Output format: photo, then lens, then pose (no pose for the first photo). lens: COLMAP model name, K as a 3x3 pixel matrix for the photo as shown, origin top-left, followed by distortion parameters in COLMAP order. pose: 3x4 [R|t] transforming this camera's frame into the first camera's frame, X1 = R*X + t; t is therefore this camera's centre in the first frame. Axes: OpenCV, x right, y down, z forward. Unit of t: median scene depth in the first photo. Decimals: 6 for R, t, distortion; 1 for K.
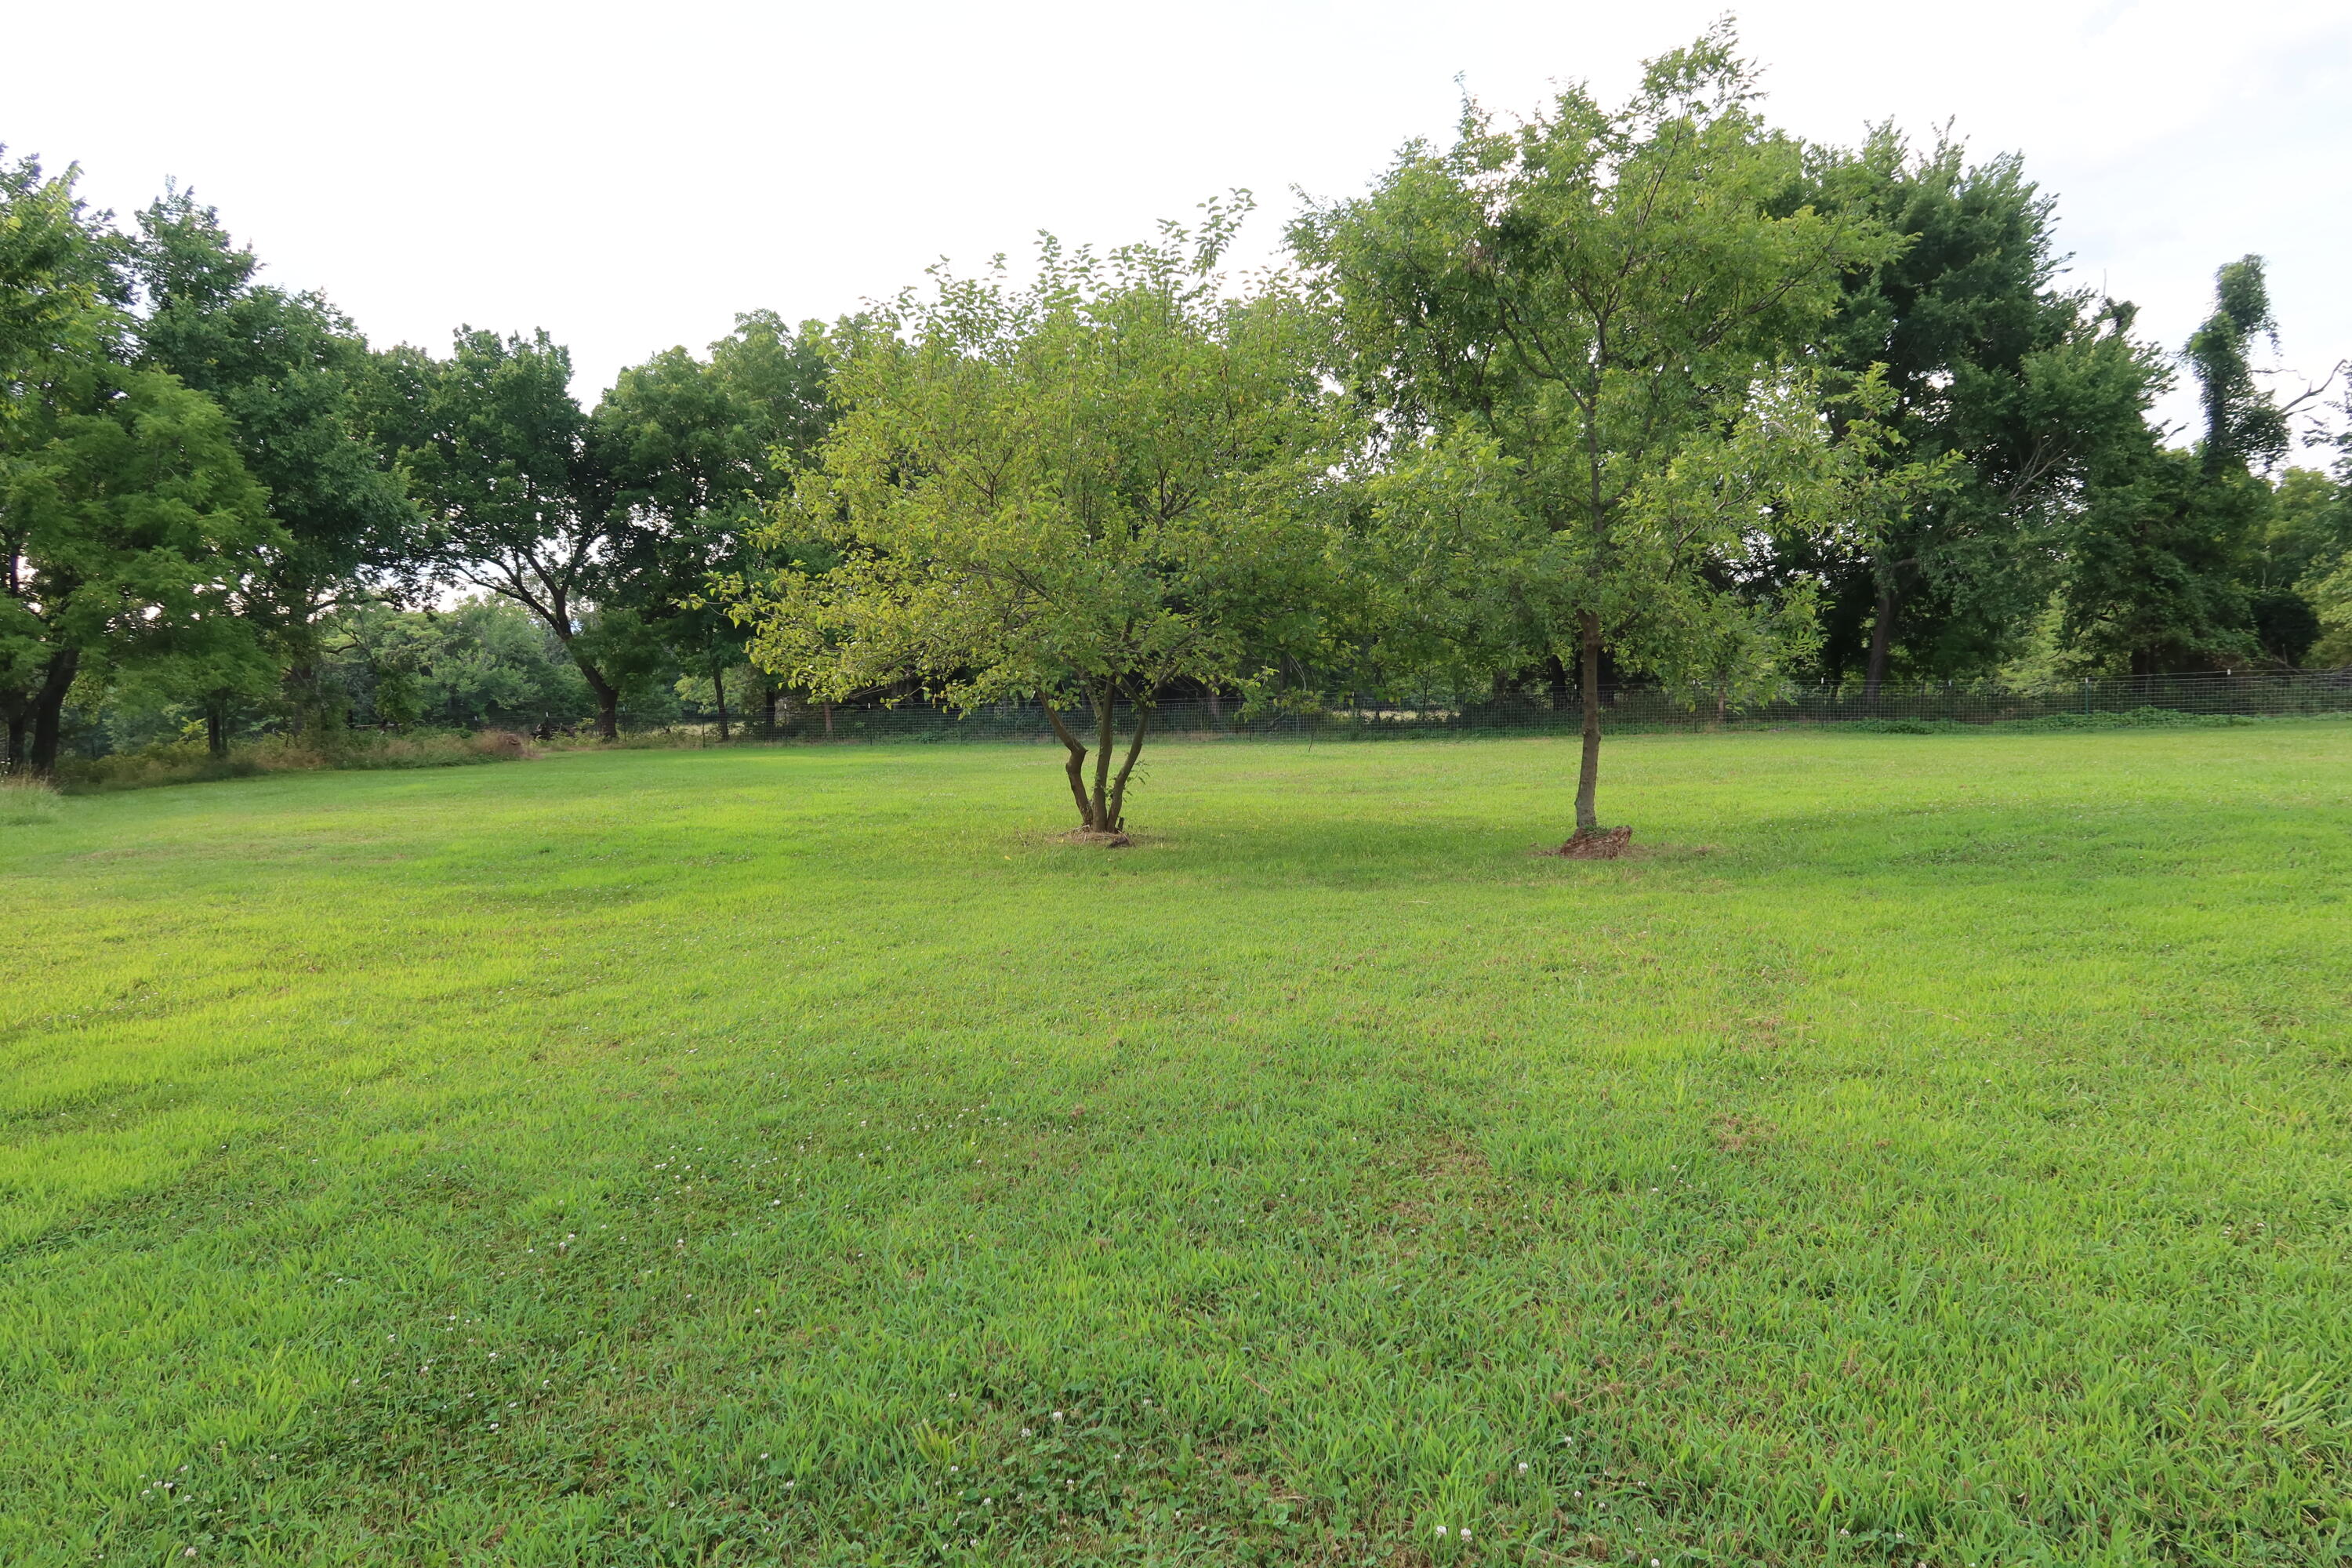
lens RADIAL K [[1649.8, 0, 1176.8], [0, 1649.8, 752.2], [0, 0, 1]] dist [-0.022208, 0.003791]
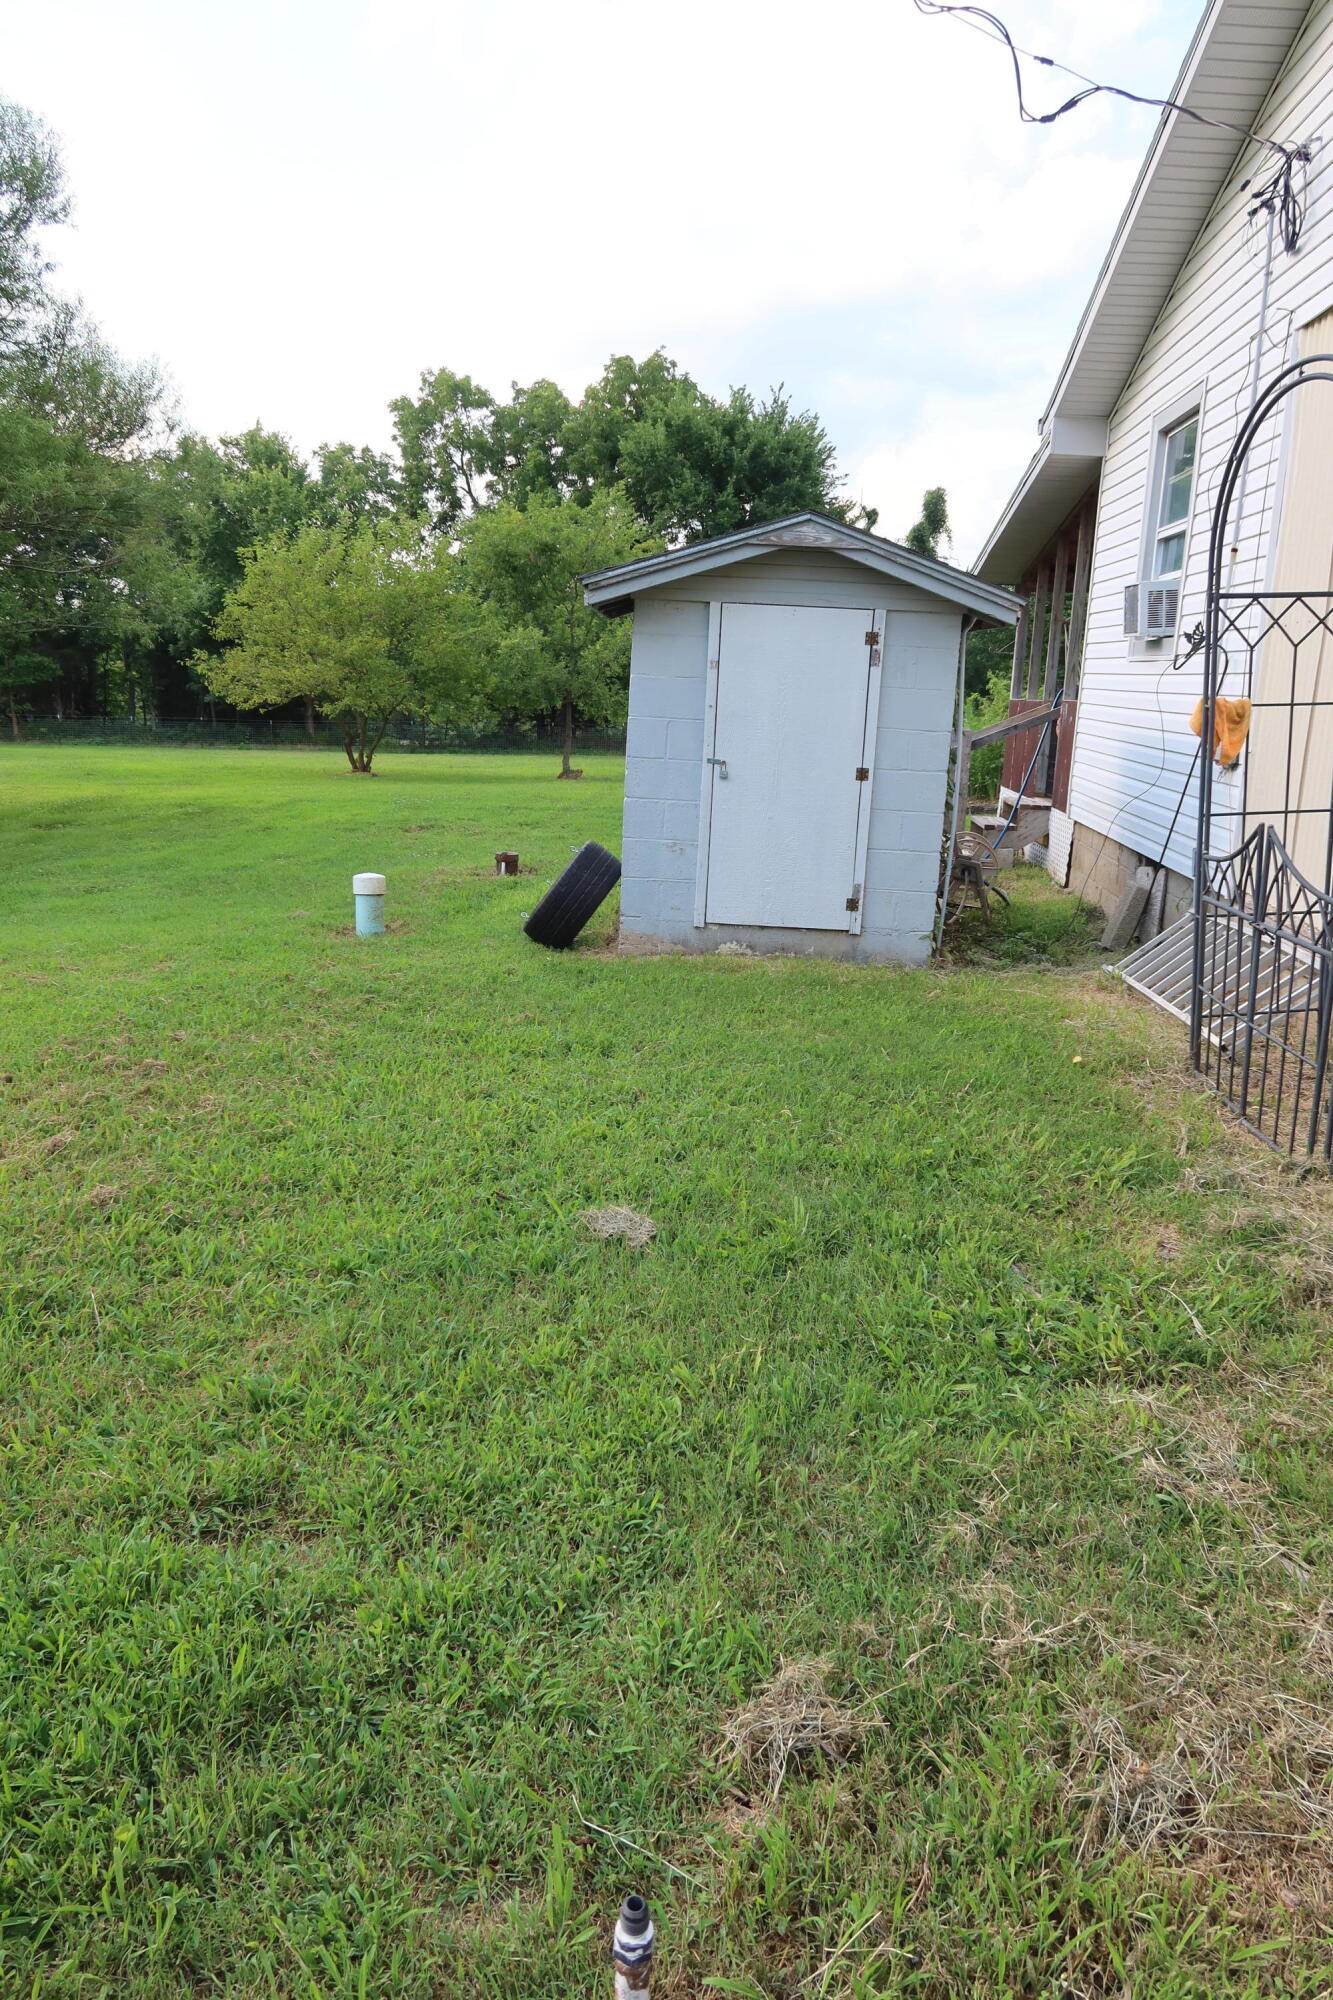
lens RADIAL K [[1402.8, 0, 666.5], [0, 1402.8, 1000.0], [0, 0, 1]] dist [-0.022208, 0.003791]
pose [[0.946212, -0.016670, 0.323118, -0.104835], [-0.032818, 0.988576, 0.147105, 0.022713], [-0.321879, -0.149797, 0.934855, -0.383661]]
